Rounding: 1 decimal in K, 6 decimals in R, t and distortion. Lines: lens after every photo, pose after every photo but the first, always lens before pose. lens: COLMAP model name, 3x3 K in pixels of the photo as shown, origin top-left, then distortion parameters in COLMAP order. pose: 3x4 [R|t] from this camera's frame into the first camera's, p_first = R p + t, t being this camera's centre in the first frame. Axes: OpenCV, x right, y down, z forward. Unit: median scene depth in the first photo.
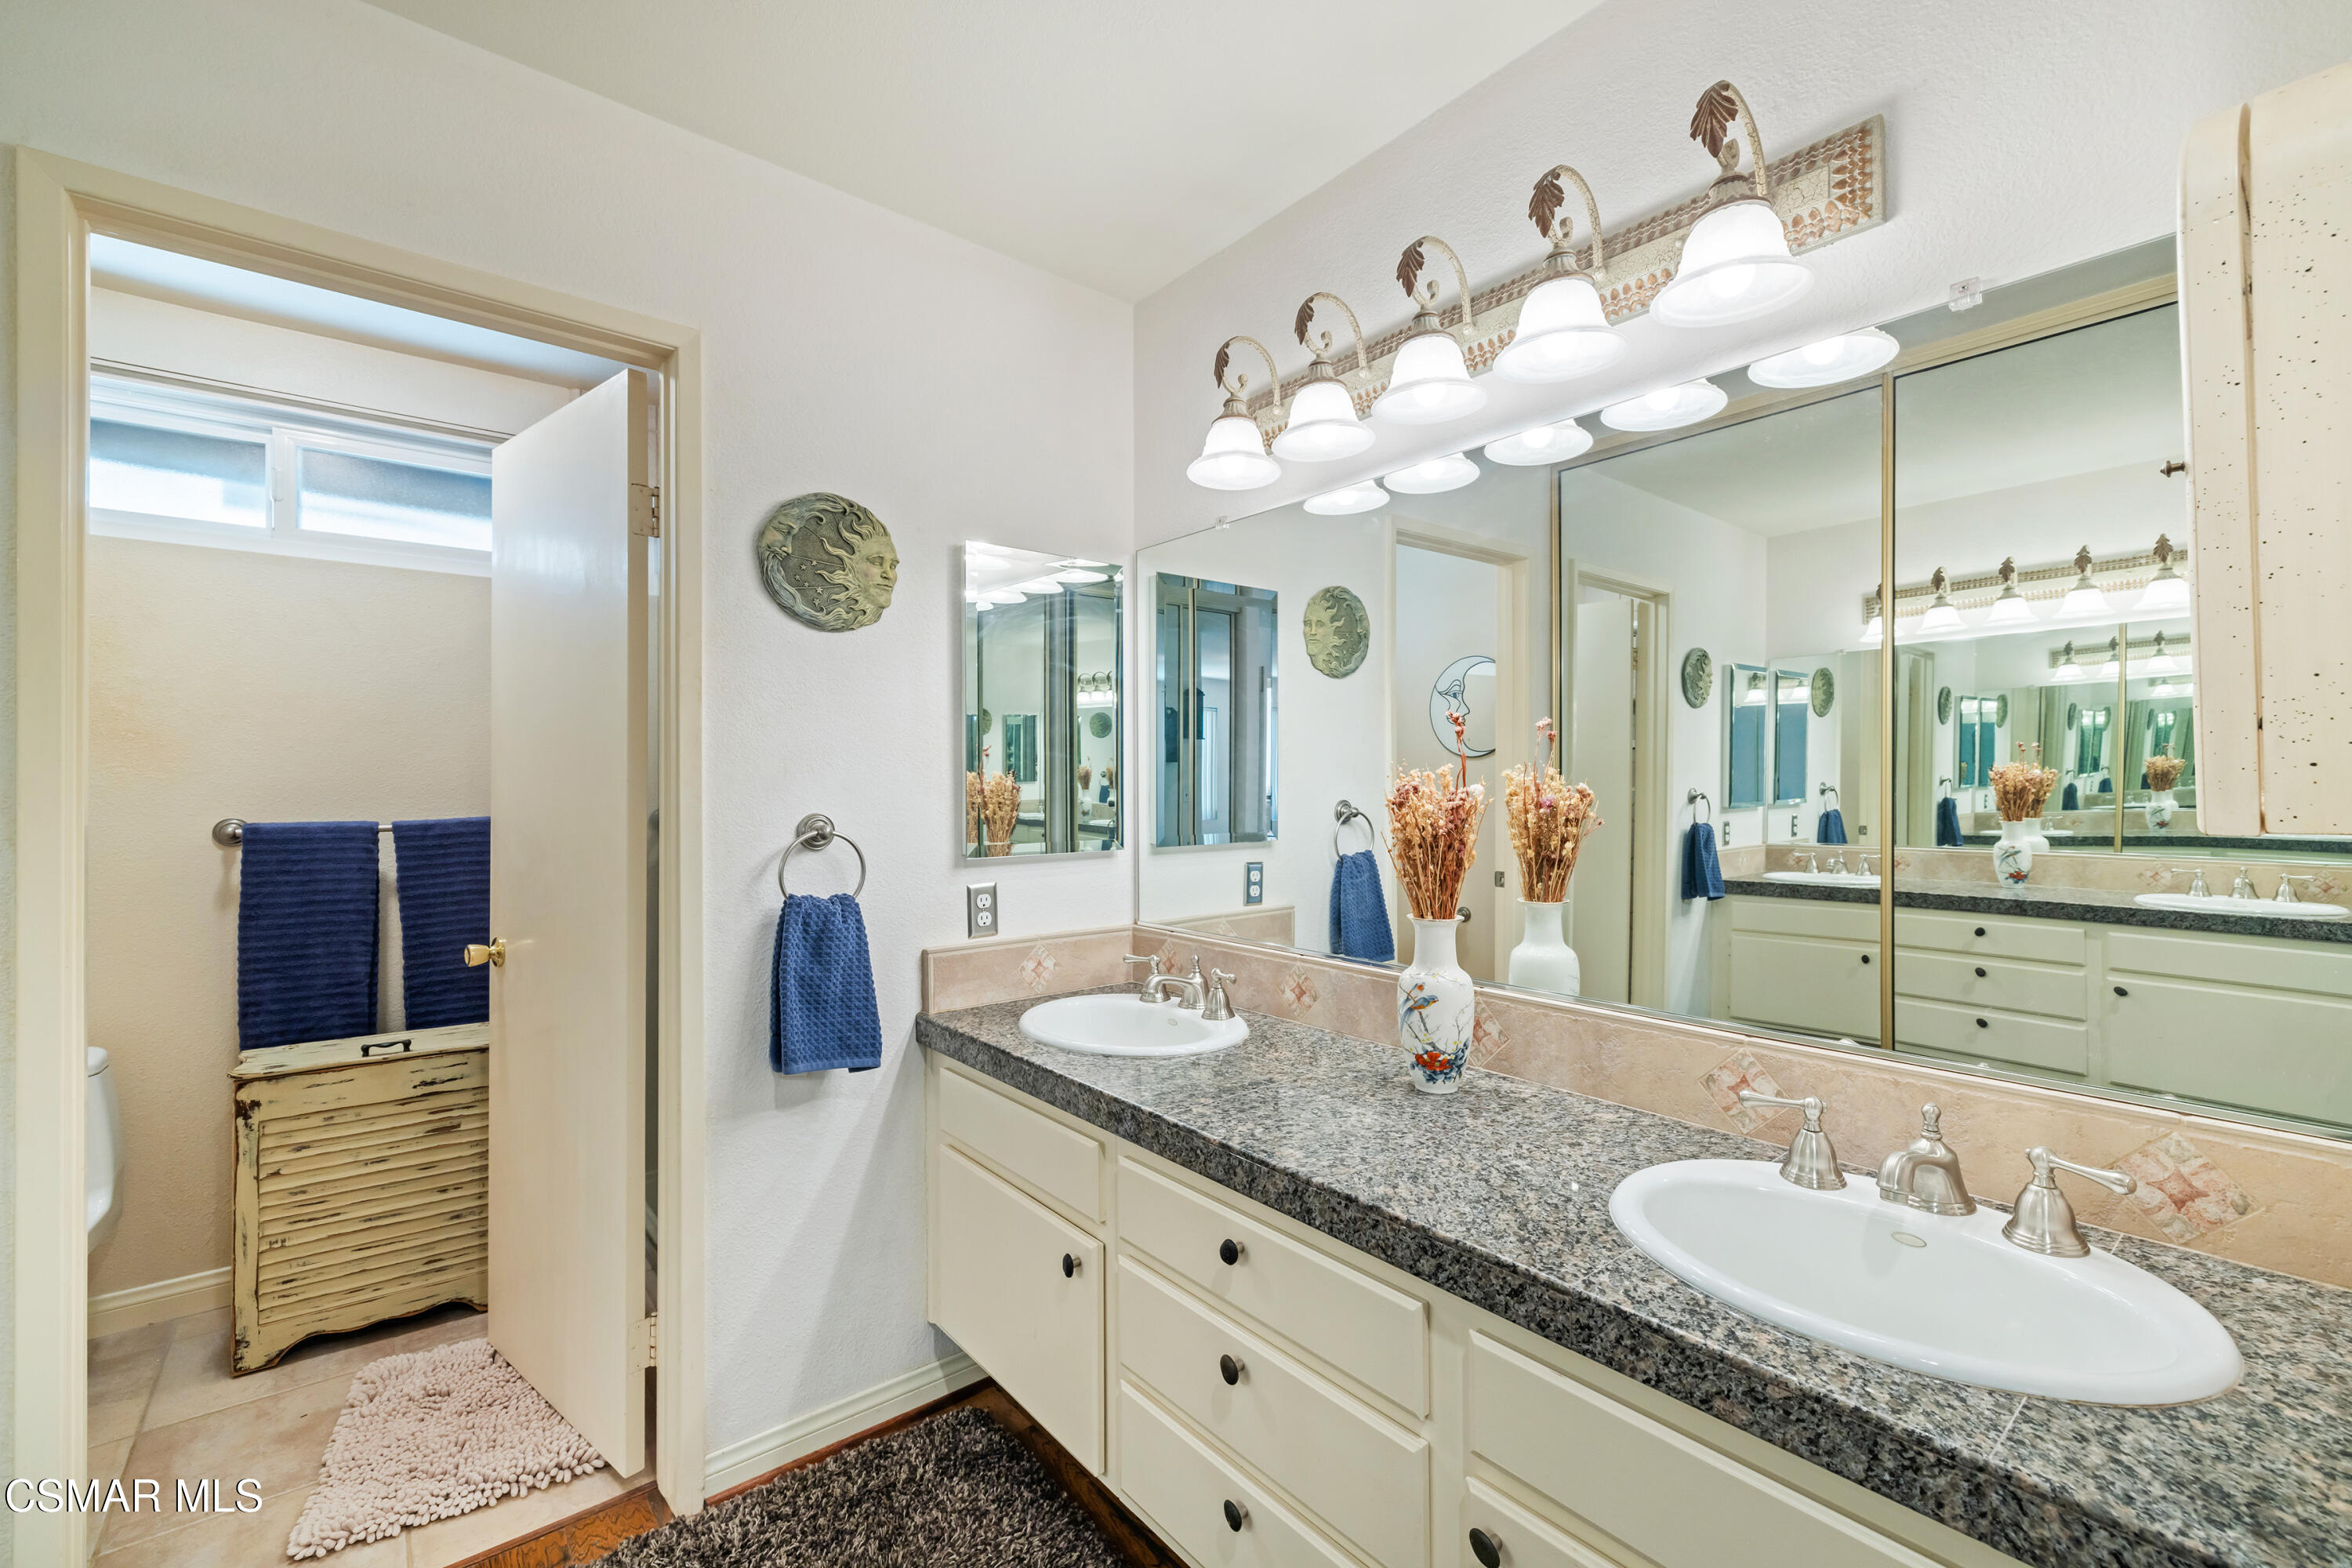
lens RADIAL K [[993.5, 0, 1167.5], [0, 993.5, 786.7], [0, 0, 1]] dist [-0.003057, -0.000345]
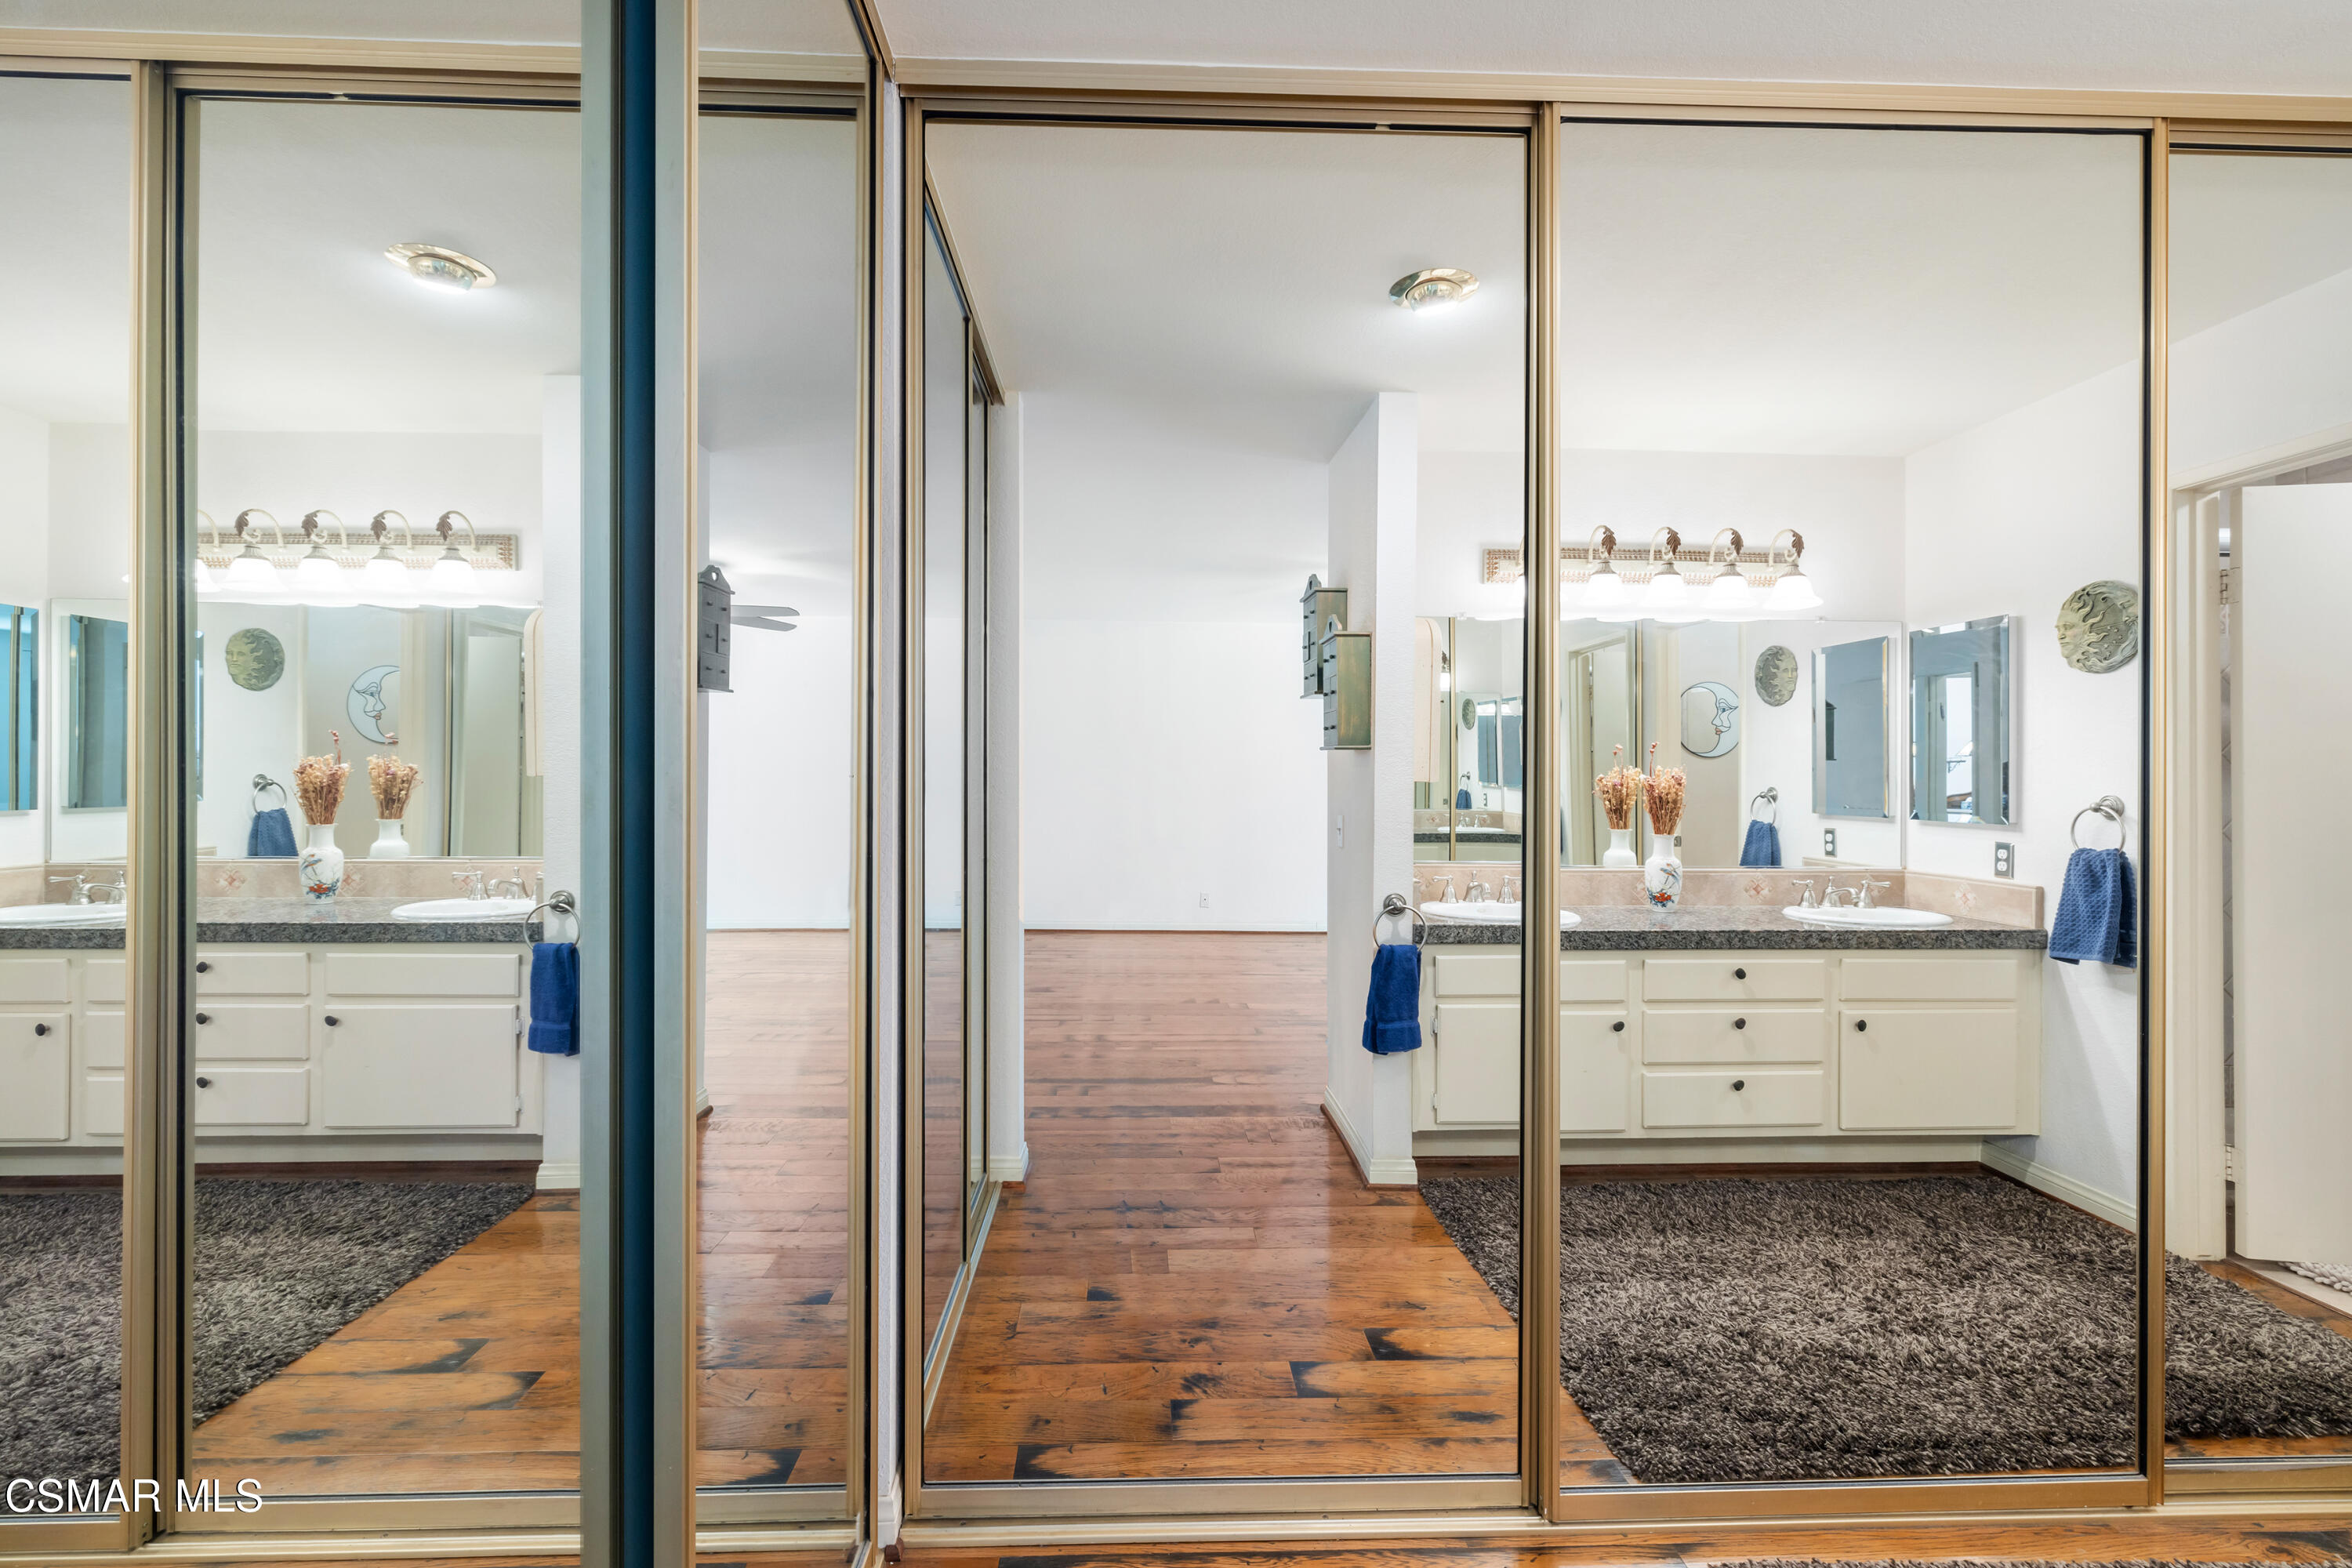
lens RADIAL K [[993.5, 0, 1155.4], [0, 993.5, 765.8], [0, 0, 1]] dist [-0.003057, -0.000345]
pose [[0.604745, 0.007753, 0.796382, -0.327320], [-0.004480, 0.999970, -0.006333, 0.007701], [-0.796407, 0.000262, 0.604761, -1.623723]]
